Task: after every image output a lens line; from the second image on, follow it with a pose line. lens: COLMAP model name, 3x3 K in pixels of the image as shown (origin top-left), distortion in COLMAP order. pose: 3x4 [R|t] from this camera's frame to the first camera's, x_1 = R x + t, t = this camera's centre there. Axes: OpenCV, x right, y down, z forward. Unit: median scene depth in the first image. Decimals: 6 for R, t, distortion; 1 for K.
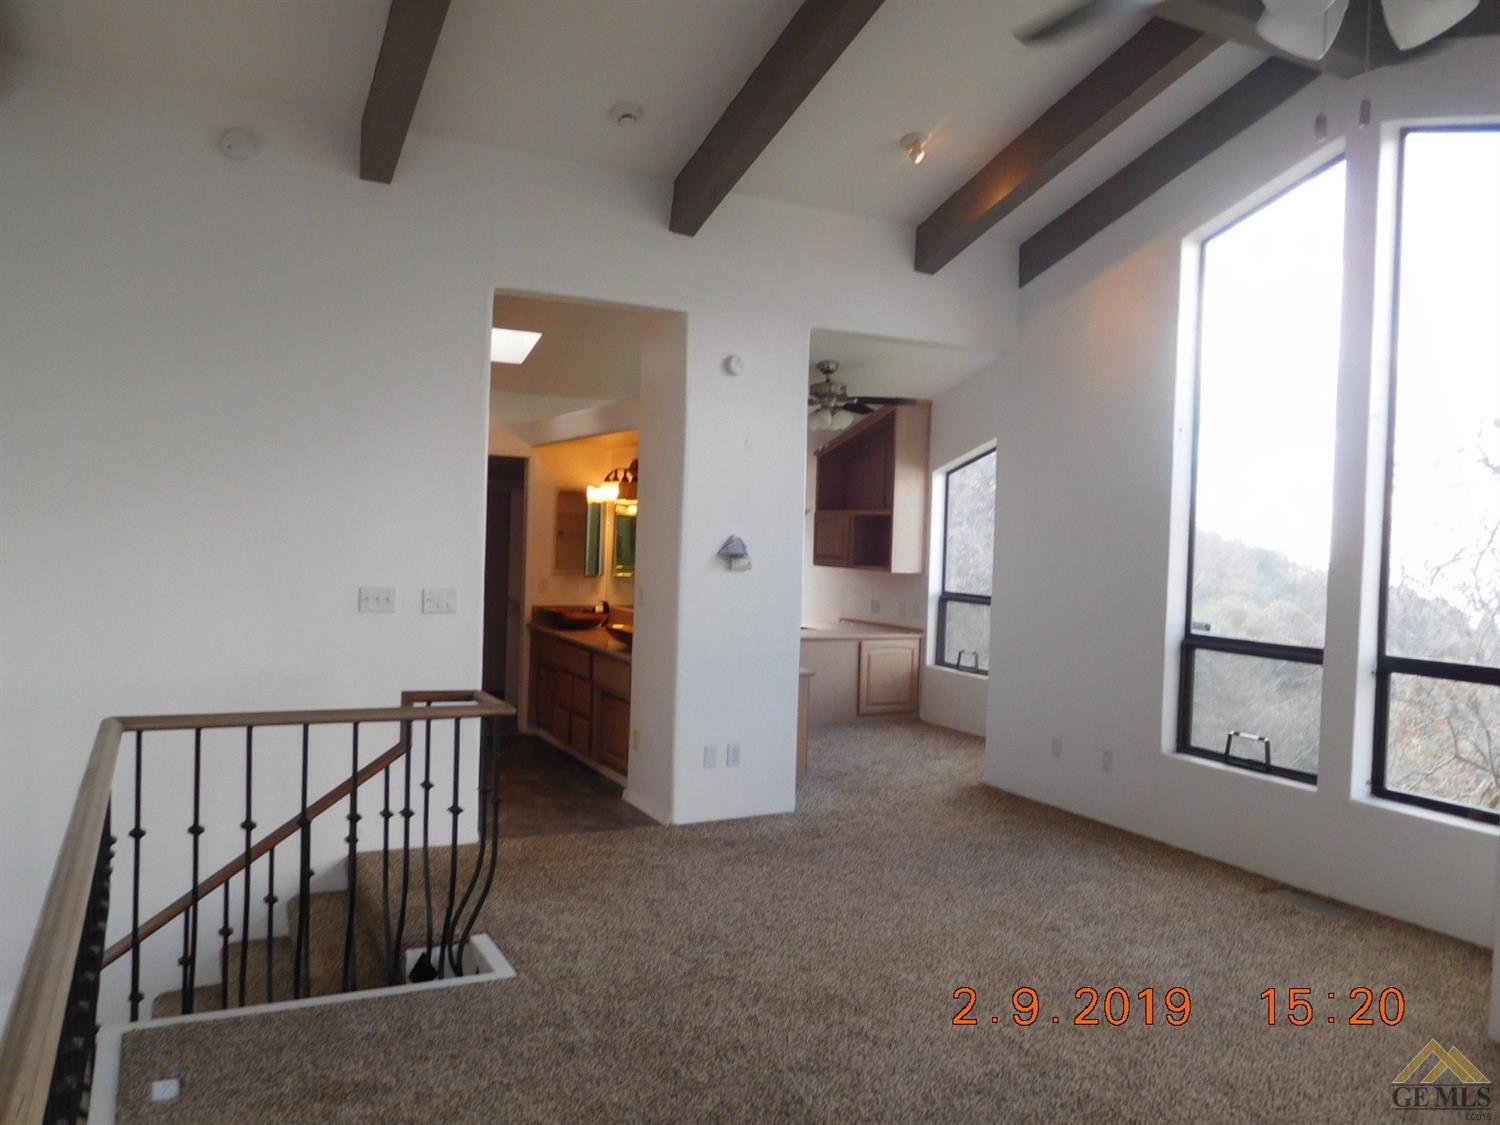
lens RADIAL K [[1127.8, 0, 750.0], [0, 1127.8, 562.5], [0, 0, 1]] dist [-0.010779, -0.001708]
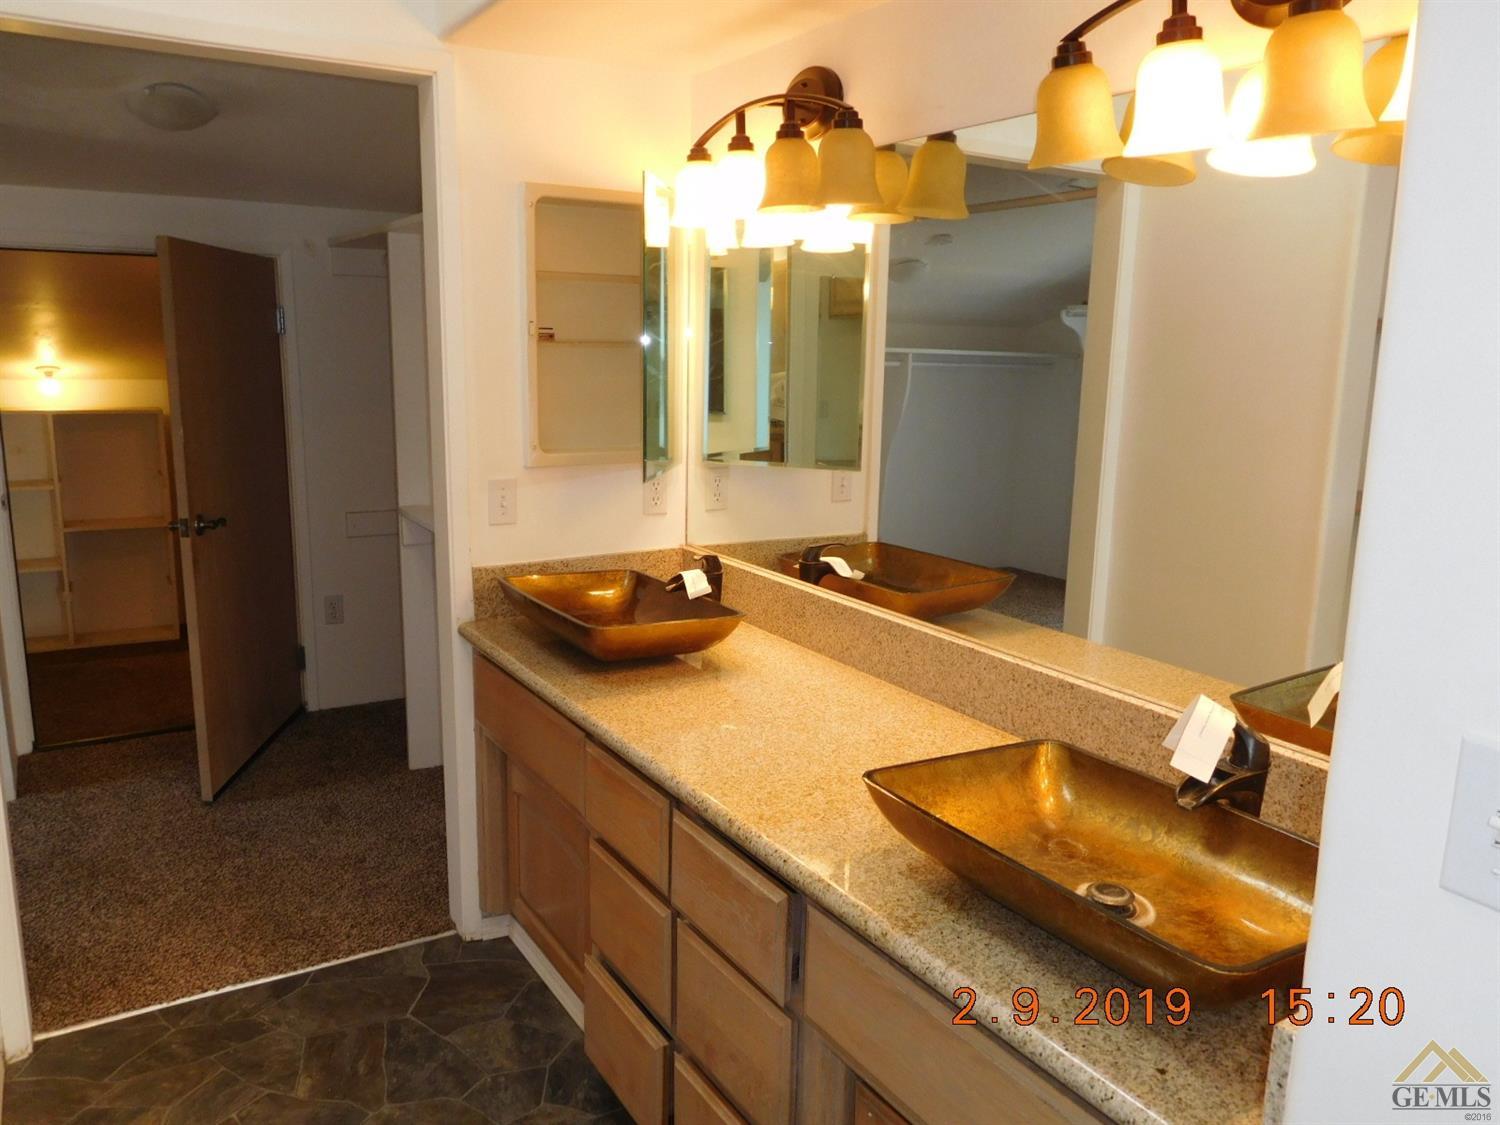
lens RADIAL K [[1127.8, 0, 750.0], [0, 1127.8, 562.5], [0, 0, 1]] dist [-0.010779, -0.001708]
pose [[0.996903, -0.035586, 0.070125, -0.141083], [0.023768, 0.986393, 0.162678, -0.014720], [-0.074960, -0.160507, 0.984184, 0.699532]]
